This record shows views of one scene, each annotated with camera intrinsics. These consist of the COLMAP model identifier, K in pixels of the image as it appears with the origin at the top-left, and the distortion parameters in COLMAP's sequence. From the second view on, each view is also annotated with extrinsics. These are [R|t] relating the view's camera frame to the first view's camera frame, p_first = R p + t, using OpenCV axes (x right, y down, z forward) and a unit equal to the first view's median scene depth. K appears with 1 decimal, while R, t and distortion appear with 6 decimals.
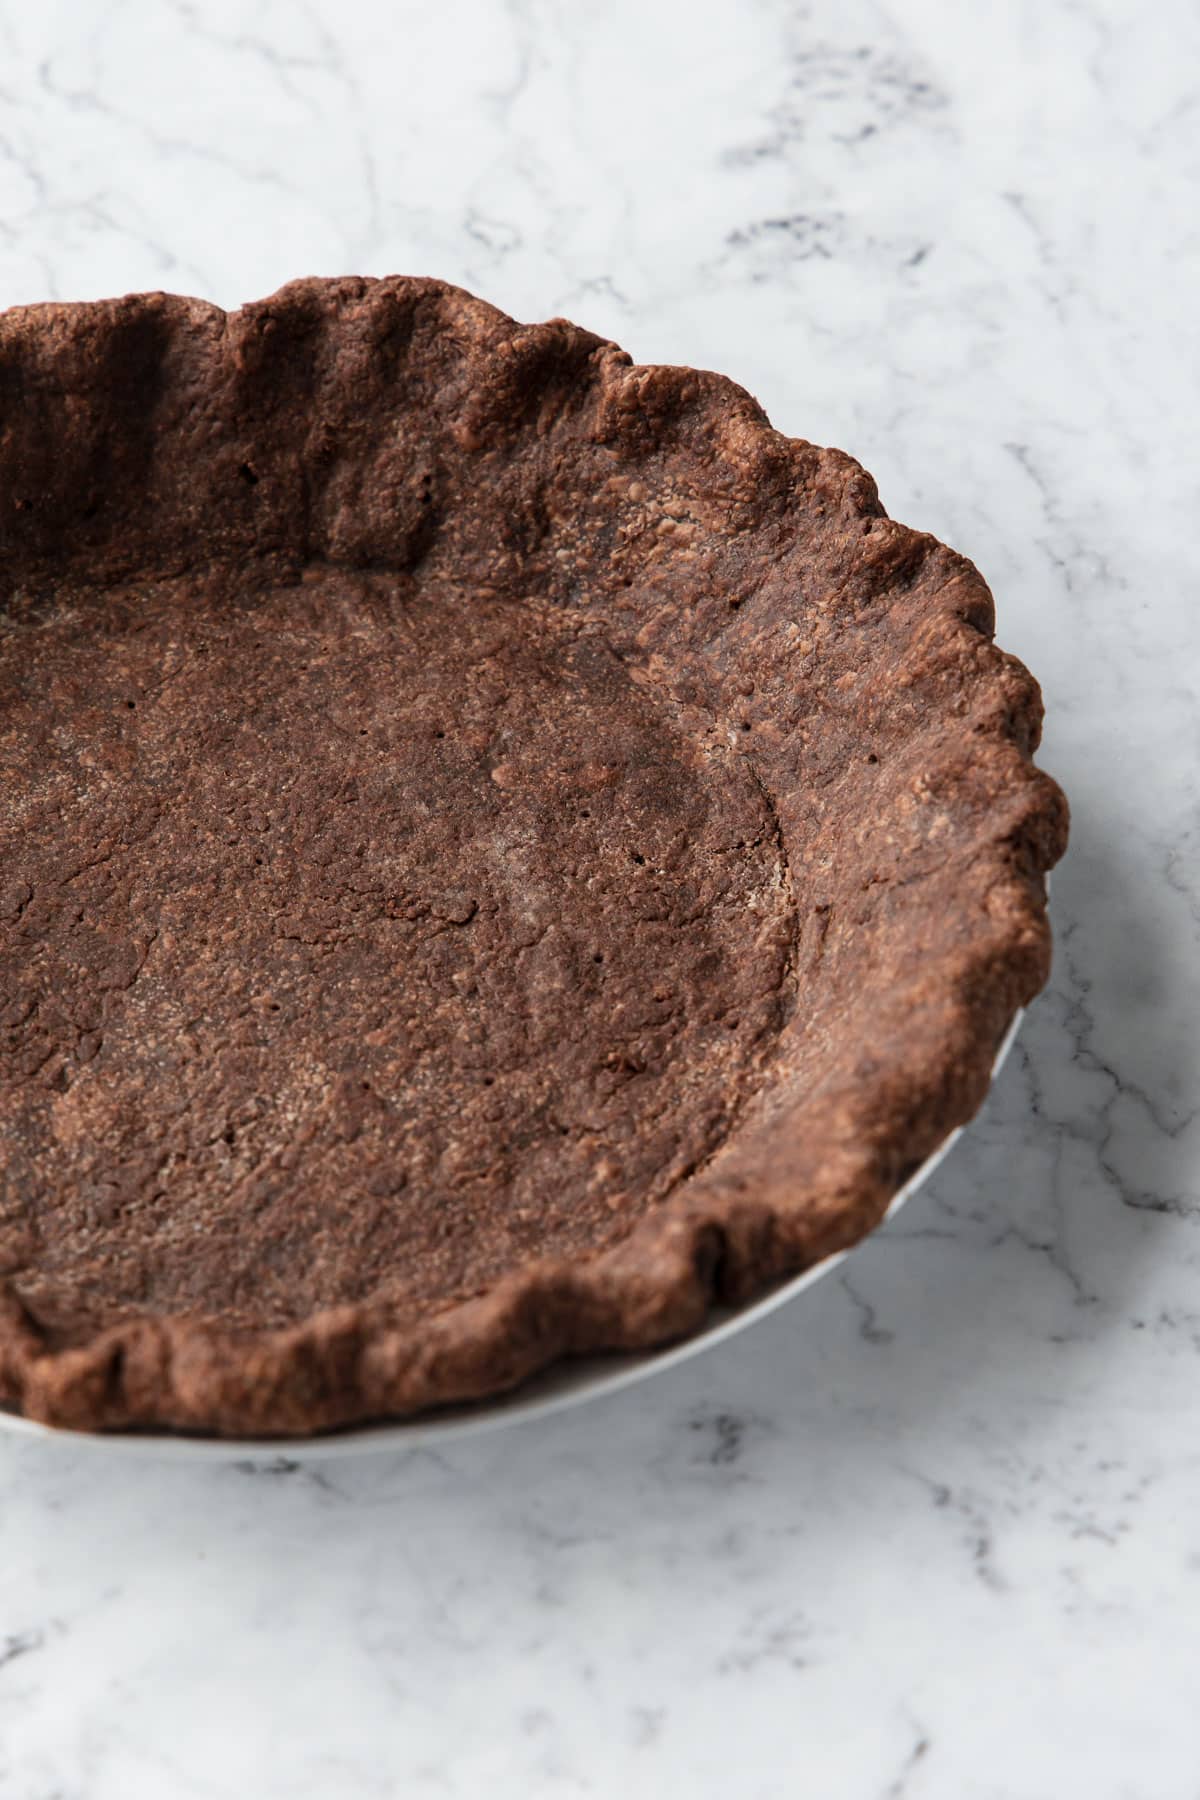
lens RADIAL K [[5091.4, 0, 600.0], [0, 5091.4, 900.0], [0, 0, 1]] dist [0.044940, 0.898645]
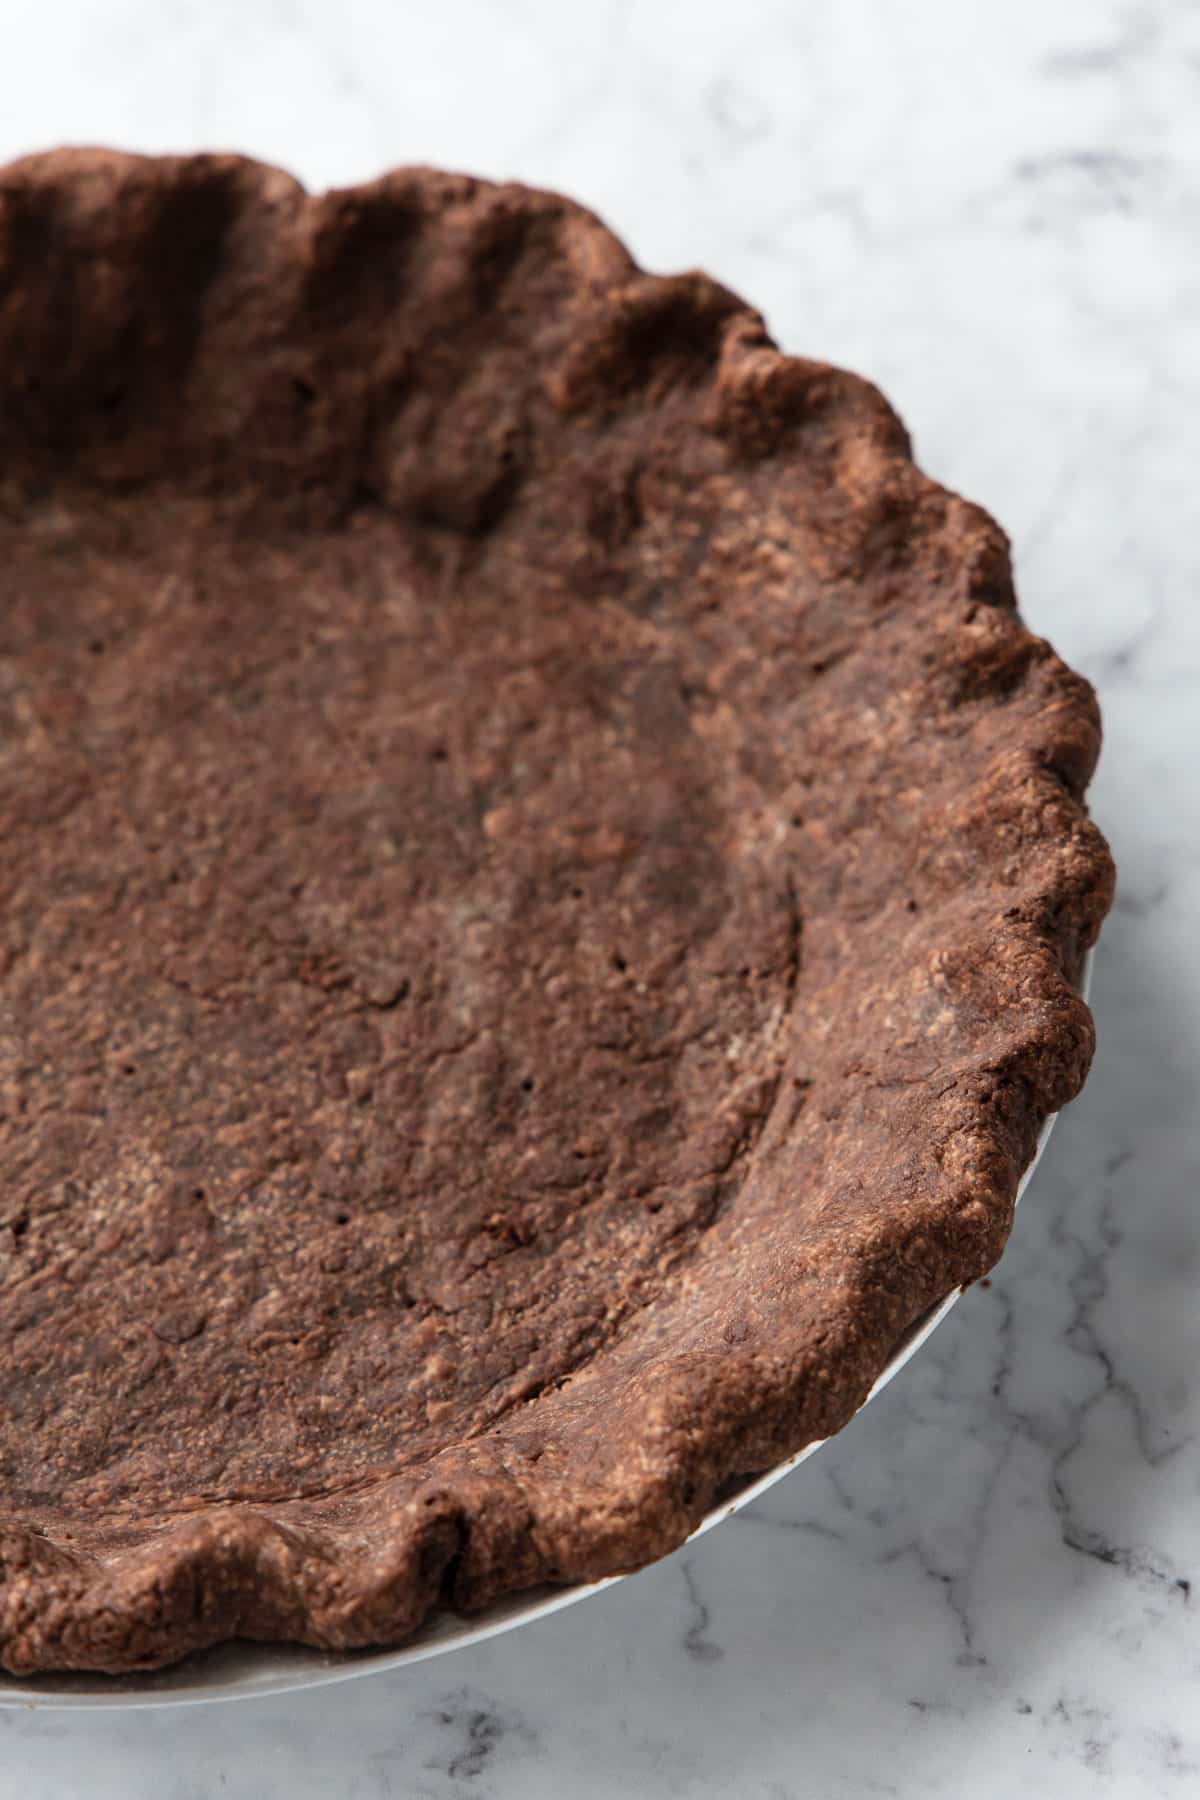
lens RADIAL K [[5091.4, 0, 600.0], [0, 5091.4, 900.0], [0, 0, 1]] dist [0.044940, 0.898645]
pose [[0.963270, 0.195557, -0.184031, 0.155753], [-0.175261, 0.977071, 0.120899, -0.118652], [0.203454, -0.084205, 0.975457, 0.209185]]
